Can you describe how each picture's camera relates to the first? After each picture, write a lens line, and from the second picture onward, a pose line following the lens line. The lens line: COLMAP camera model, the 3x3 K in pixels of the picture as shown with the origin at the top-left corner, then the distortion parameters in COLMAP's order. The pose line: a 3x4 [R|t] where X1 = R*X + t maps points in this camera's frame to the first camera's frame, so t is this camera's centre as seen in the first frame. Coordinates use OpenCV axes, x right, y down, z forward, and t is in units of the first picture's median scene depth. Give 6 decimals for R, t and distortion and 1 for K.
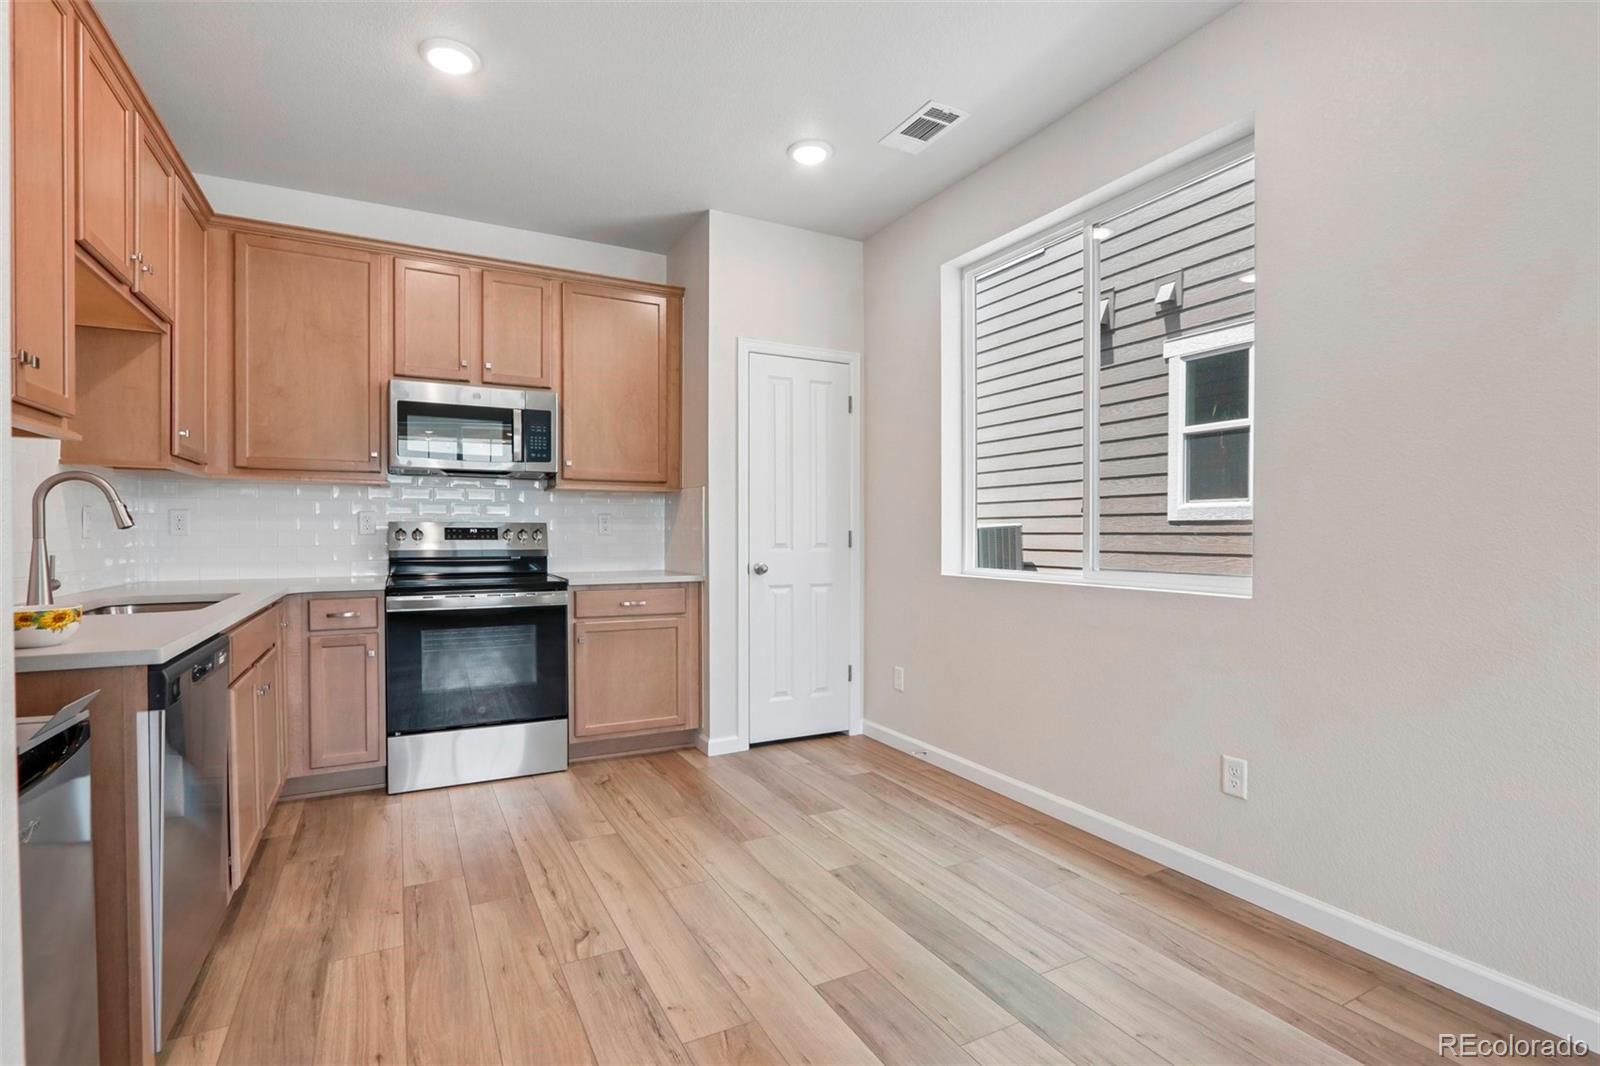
lens RADIAL K [[753.5, 0, 792.2], [0, 753.5, 538.0], [0, 0, 1]] dist [-0.002388, -0.000060]
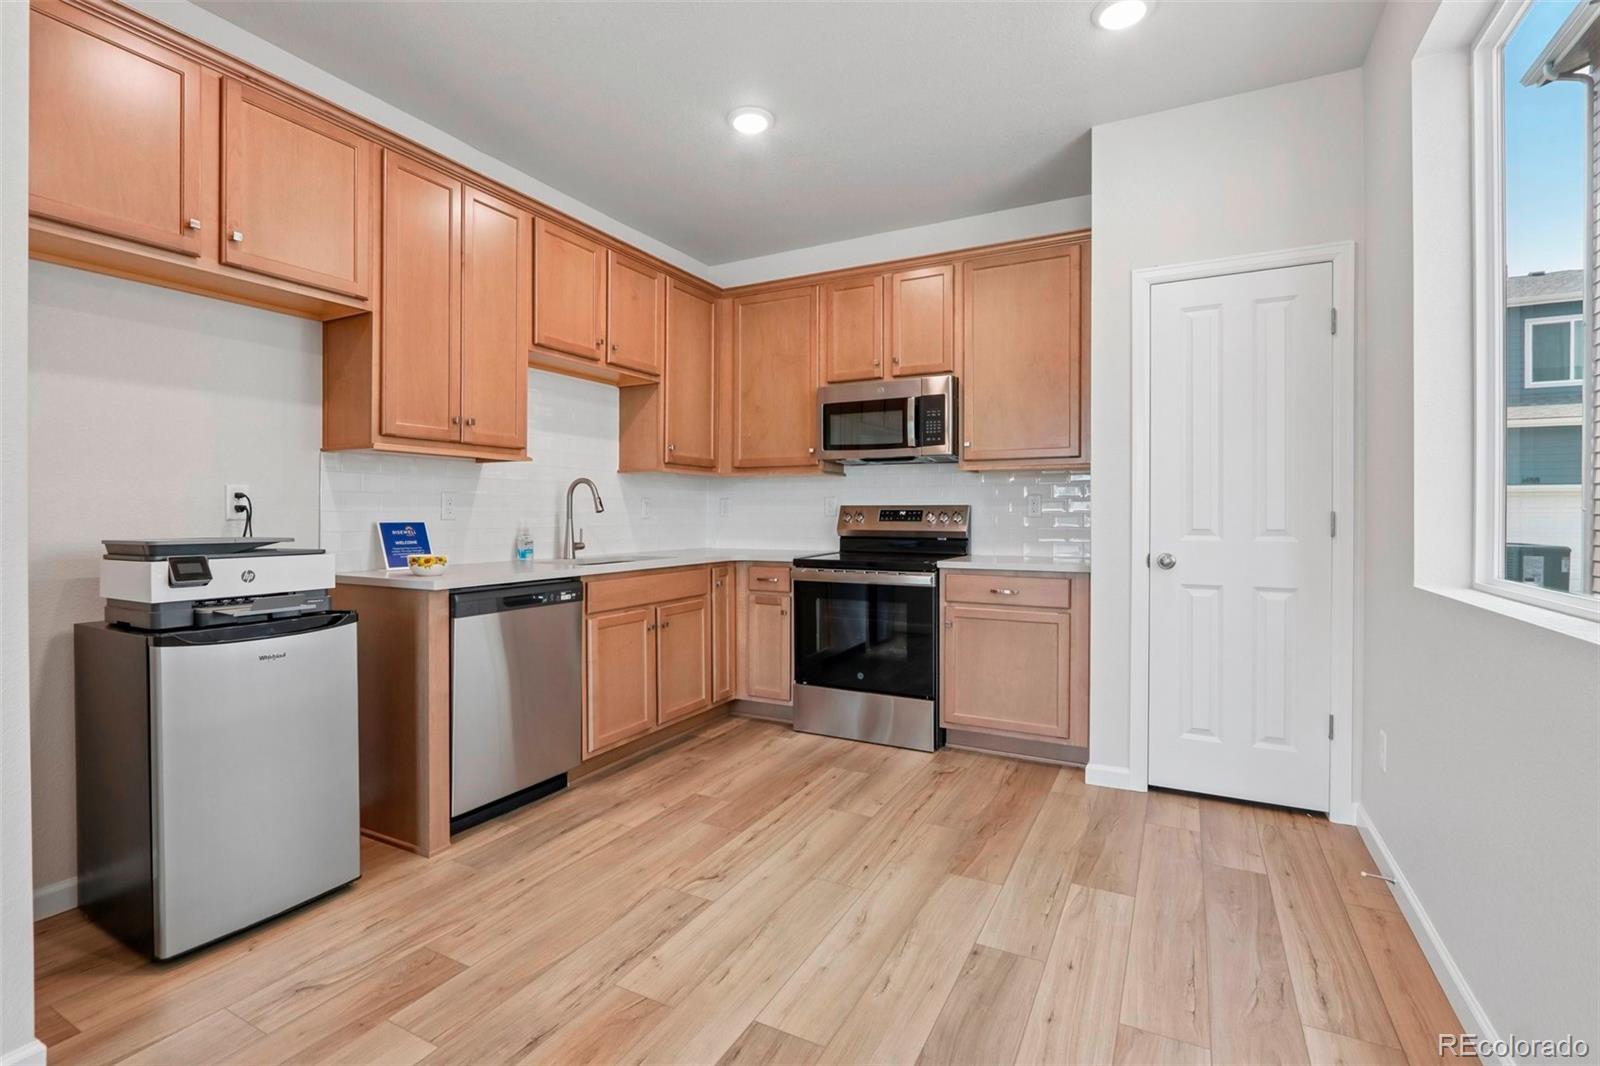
lens RADIAL K [[748.4, 0, 779.9], [0, 748.4, 515.1], [0, 0, 1]] dist [-0.004404, -0.000298]
pose [[0.557517, 0.000058, -0.830166, 0.453176], [-0.005005, 0.999982, -0.003292, -0.002591], [0.830150, 0.005990, 0.557507, 0.303253]]
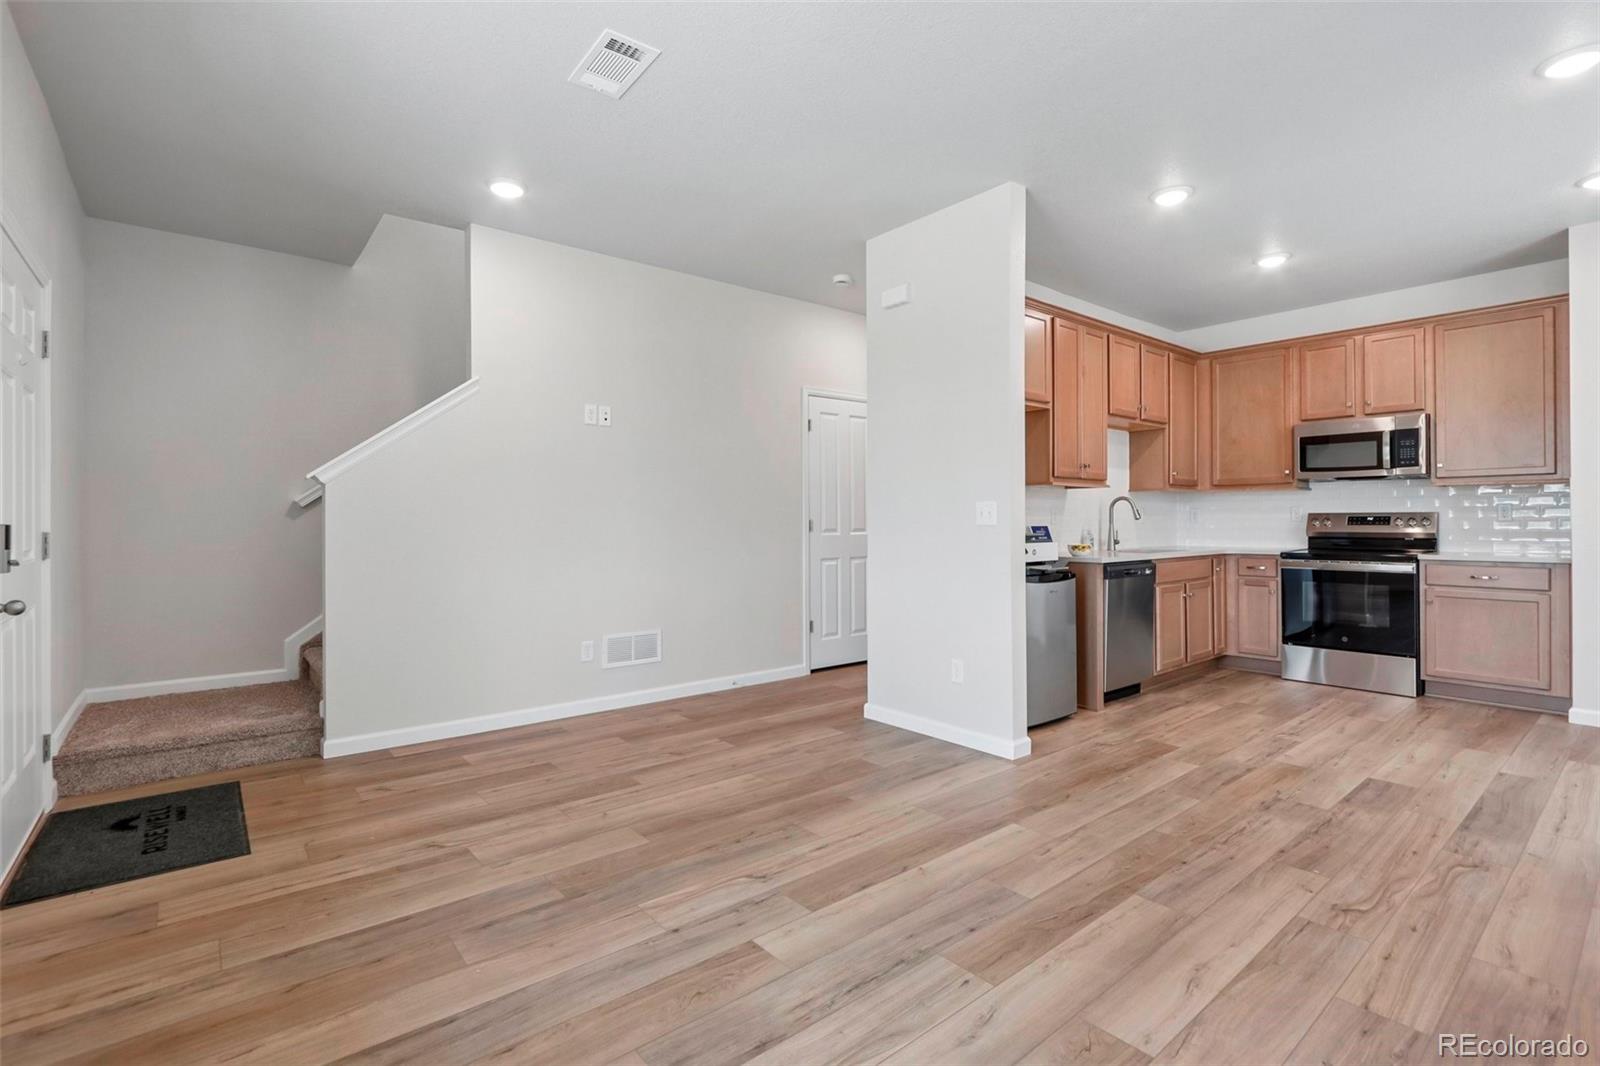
lens RADIAL K [[737.3, 0, 799.8], [0, 737.3, 515.9], [0, 0, 1]] dist [-0.001408, -0.000009]
pose [[0.210341, -0.008911, -0.977588, 0.832253], [-0.001938, 0.999953, -0.009532, 0.000313], [0.977626, 0.003900, 0.210313, -0.386507]]
